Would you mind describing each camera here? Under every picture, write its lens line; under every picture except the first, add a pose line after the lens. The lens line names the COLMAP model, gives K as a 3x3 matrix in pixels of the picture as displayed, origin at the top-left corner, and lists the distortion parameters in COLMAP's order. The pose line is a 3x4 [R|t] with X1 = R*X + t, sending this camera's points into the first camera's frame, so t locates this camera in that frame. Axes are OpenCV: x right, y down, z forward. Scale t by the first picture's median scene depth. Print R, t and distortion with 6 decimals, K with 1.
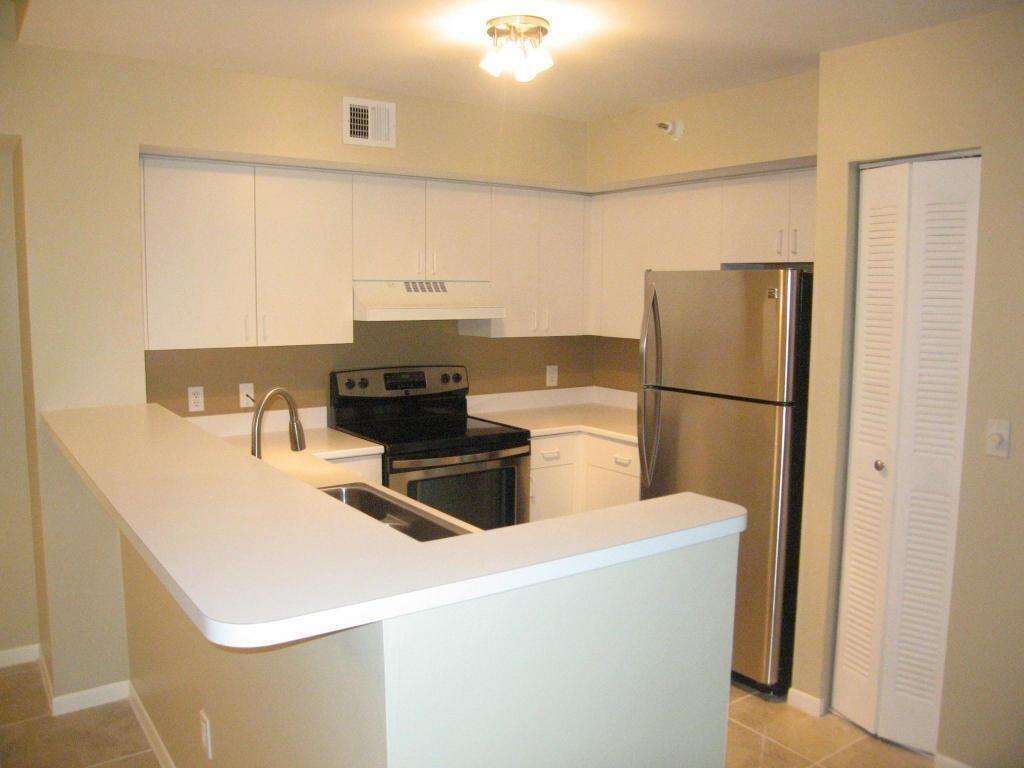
lens RADIAL K [[842.7, 0, 514.6], [0, 842.7, 384.0], [0, 0, 1]] dist [-0.139971, 0.097674]
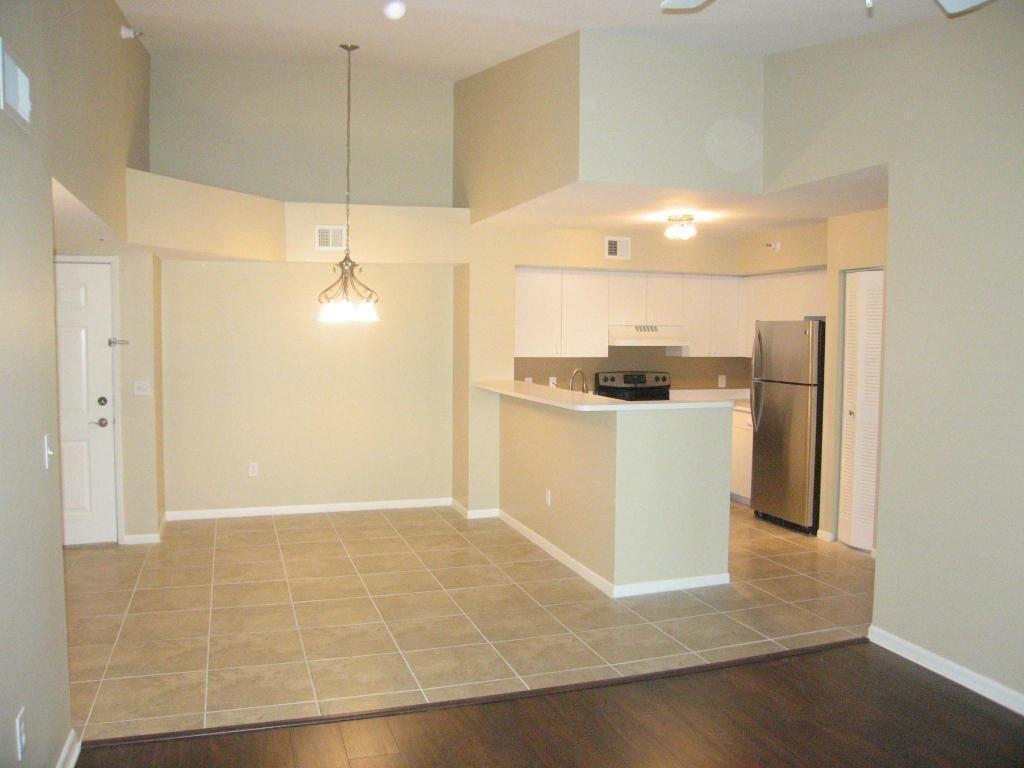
lens RADIAL K [[842.7, 0, 509.3], [0, 842.7, 389.7], [0, 0, 1]] dist [-0.139971, 0.097674]
pose [[0.955431, 0.019413, -0.294575, 0.173358], [-0.032291, 0.998721, -0.038913, 0.115030], [0.293443, 0.046691, 0.954836, -0.972742]]
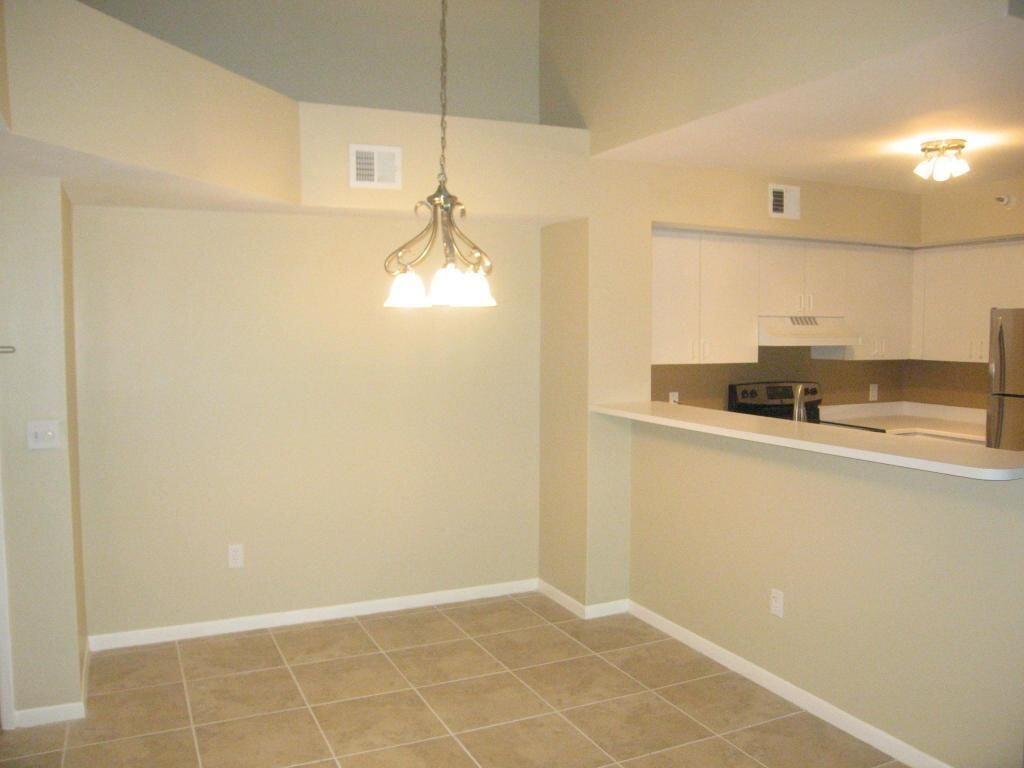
lens RADIAL K [[842.7, 0, 513.1], [0, 842.7, 388.1], [0, 0, 1]] dist [-0.139971, 0.097674]
pose [[0.983979, 0.004388, -0.178231, -0.352623], [-0.011711, 0.999129, -0.040056, 0.052185], [0.177900, 0.041502, 0.983173, -0.396754]]
